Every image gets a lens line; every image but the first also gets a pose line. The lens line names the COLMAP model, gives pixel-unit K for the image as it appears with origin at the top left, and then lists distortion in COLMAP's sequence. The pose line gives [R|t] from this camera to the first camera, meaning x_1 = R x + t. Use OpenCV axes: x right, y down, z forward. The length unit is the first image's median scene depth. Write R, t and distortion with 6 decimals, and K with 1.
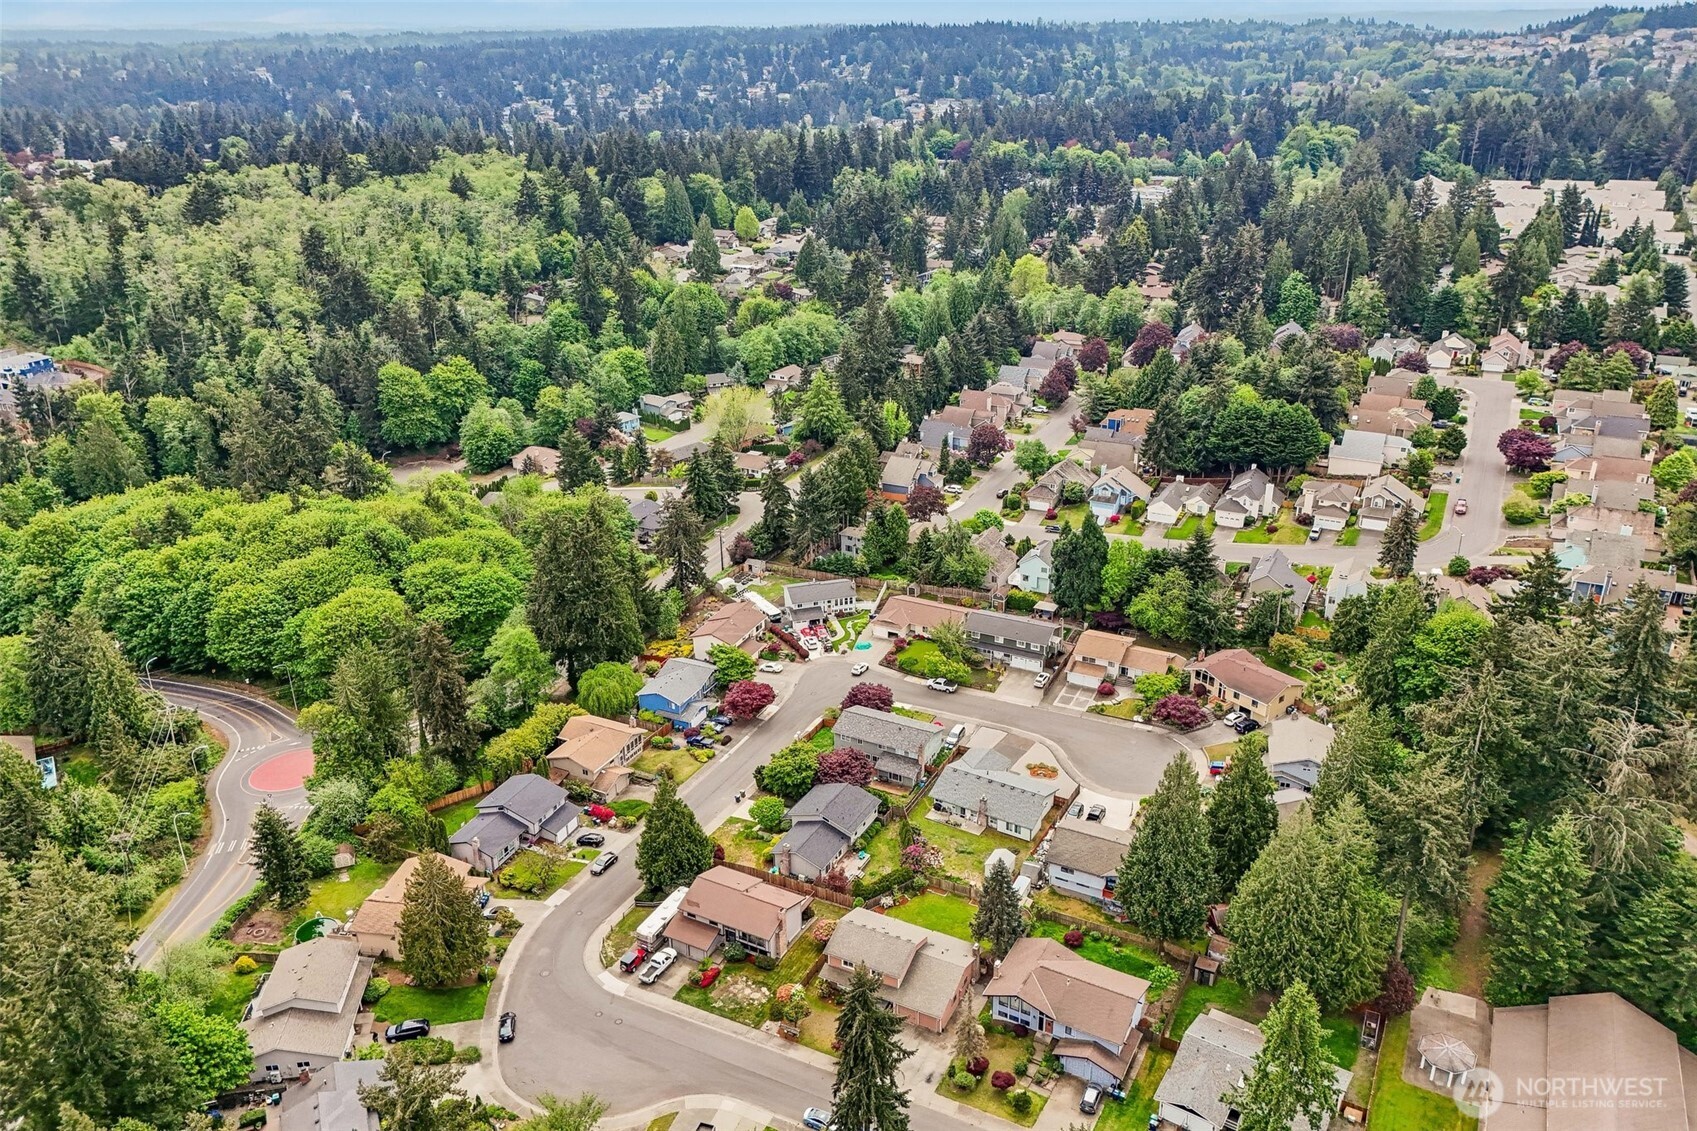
lens RADIAL K [[1231.1, 0, 848.5], [0, 1231.1, 565.5], [0, 0, 1]] dist [0.064623, -0.058352]
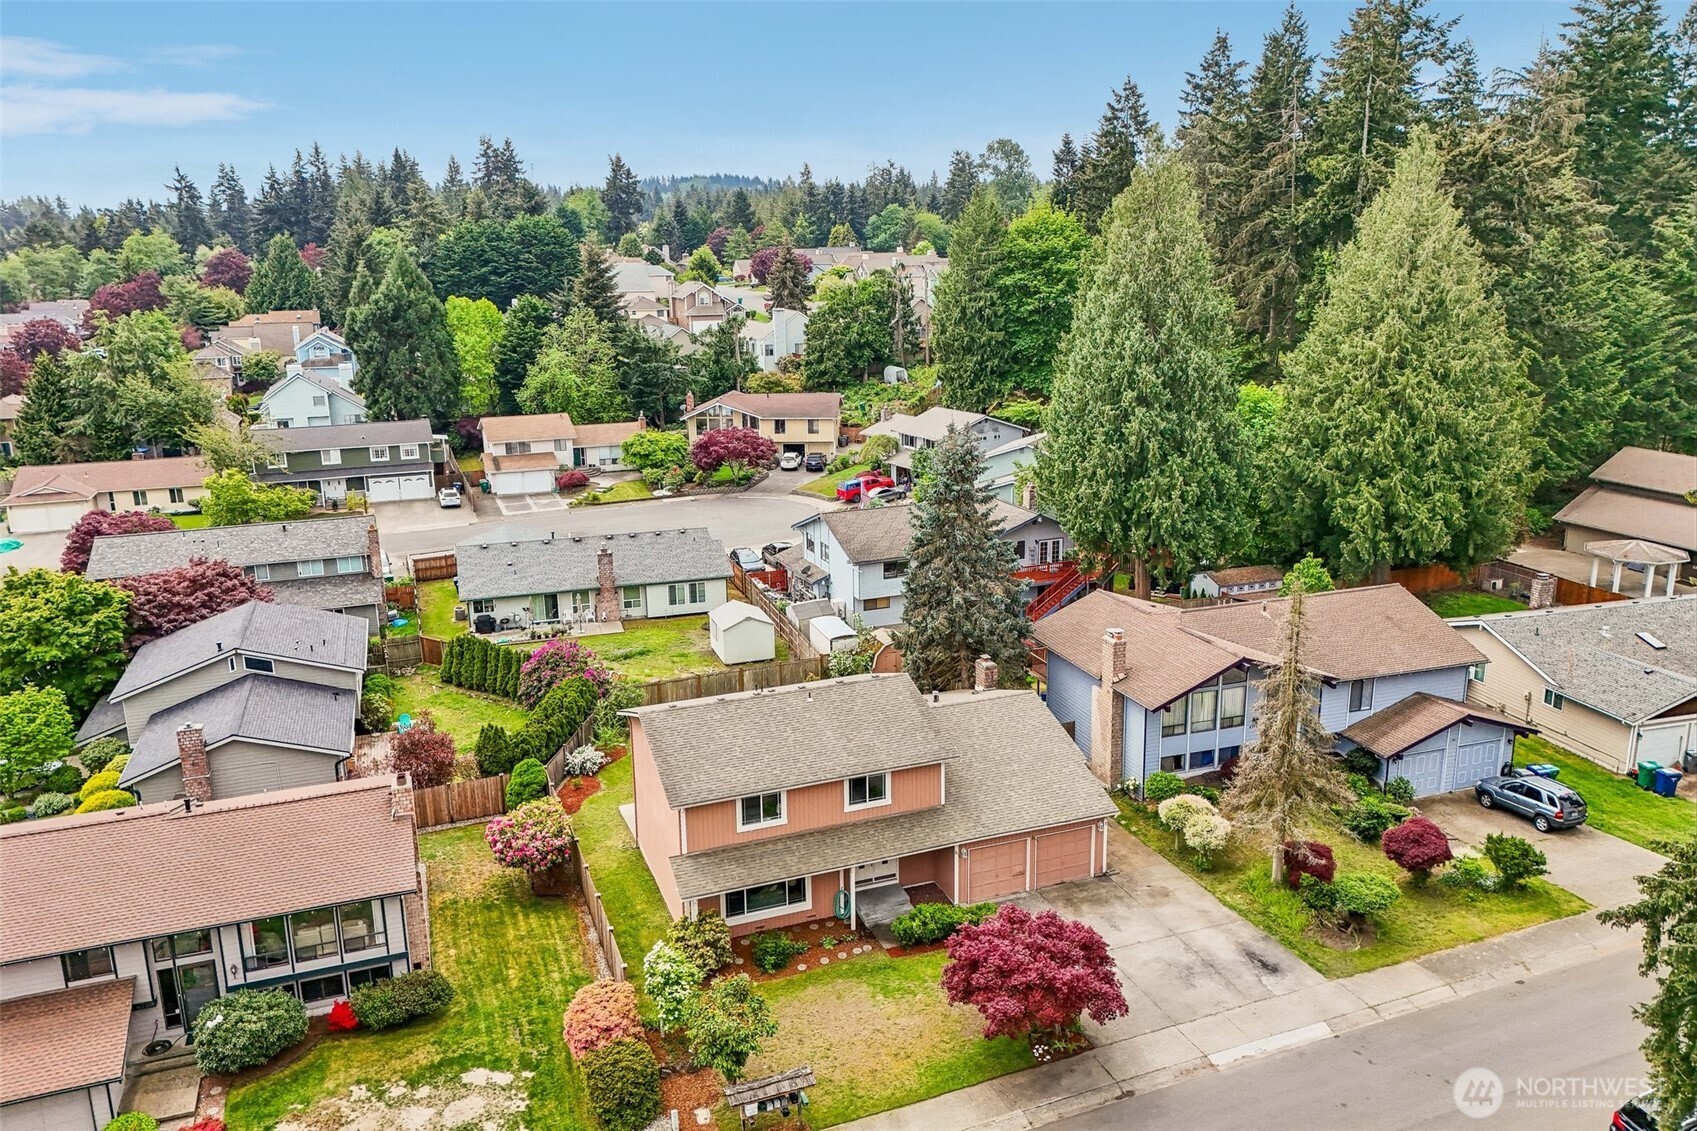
lens RADIAL K [[1231.1, 0, 848.5], [0, 1231.1, 565.5], [0, 0, 1]] dist [0.064623, -0.058352]
pose [[0.665754, -0.177310, 0.724798, -0.119902], [0.297232, 0.953982, -0.039643, 0.194383], [-0.684415, 0.241826, 0.687819, 0.532929]]
